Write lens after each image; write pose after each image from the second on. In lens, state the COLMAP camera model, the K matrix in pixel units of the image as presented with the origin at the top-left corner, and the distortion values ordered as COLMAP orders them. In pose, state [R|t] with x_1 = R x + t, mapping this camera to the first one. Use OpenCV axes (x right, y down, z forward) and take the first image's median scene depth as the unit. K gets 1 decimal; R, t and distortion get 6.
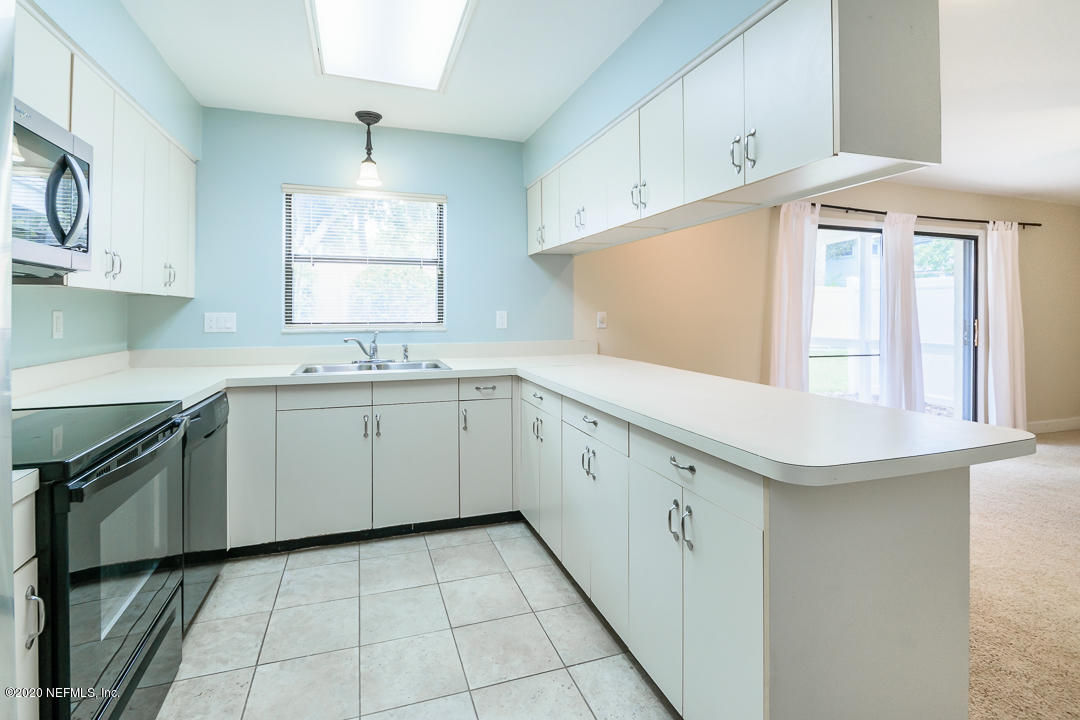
lens RADIAL K [[511.2, 0, 535.0], [0, 511.2, 317.4], [0, 0, 1]] dist [0.001668, -0.000013]
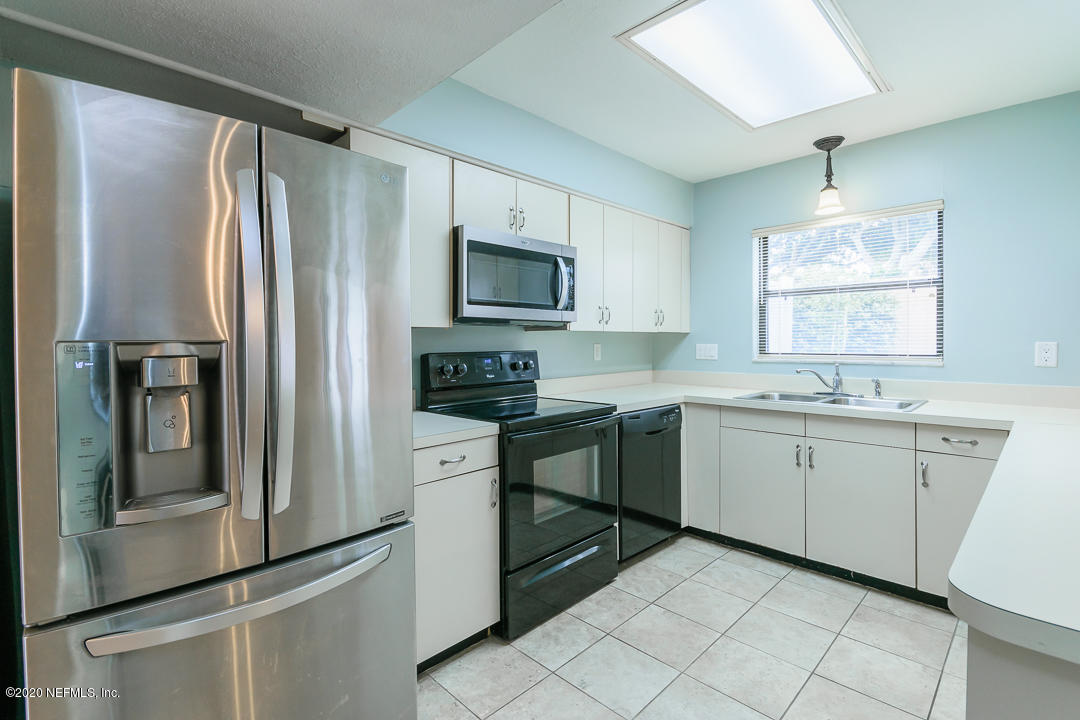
lens RADIAL K [[498.9, 0, 536.3], [0, 498.9, 356.7], [0, 0, 1]] dist [0.003308, -0.010022]
pose [[0.437072, 0.026059, -0.899049, 0.306446], [-0.003357, 0.999621, 0.027341, -0.010103], [0.899420, -0.008932, 0.436994, 0.085745]]
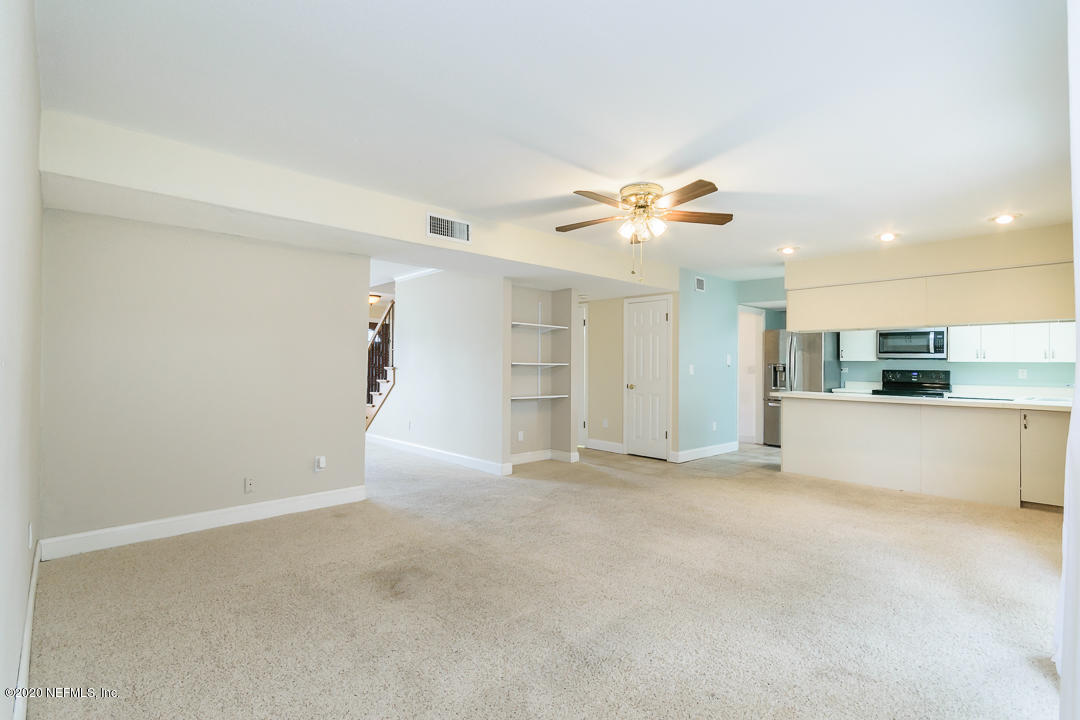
lens RADIAL K [[498.9, 0, 536.3], [0, 498.9, 356.7], [0, 0, 1]] dist [0.003308, -0.010022]
pose [[-0.915420, -0.022451, -0.401874, 1.976925], [-0.019603, 0.999745, -0.011198, 0.003318], [0.402023, -0.002373, -0.915626, 1.809449]]
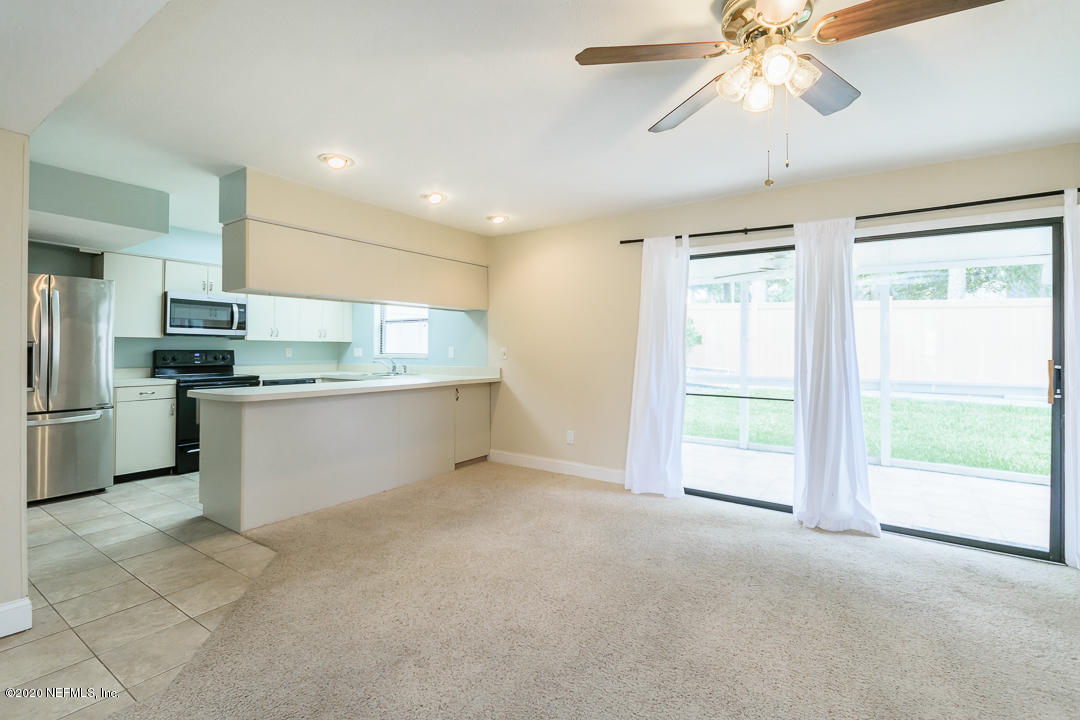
lens RADIAL K [[498.9, 0, 536.3], [0, 498.9, 356.7], [0, 0, 1]] dist [0.003308, -0.010022]
pose [[0.597918, 0.011455, -0.801476, 1.634346], [-0.011288, 0.999919, 0.005870, 0.005772], [0.801478, 0.005537, 0.597999, 0.309969]]
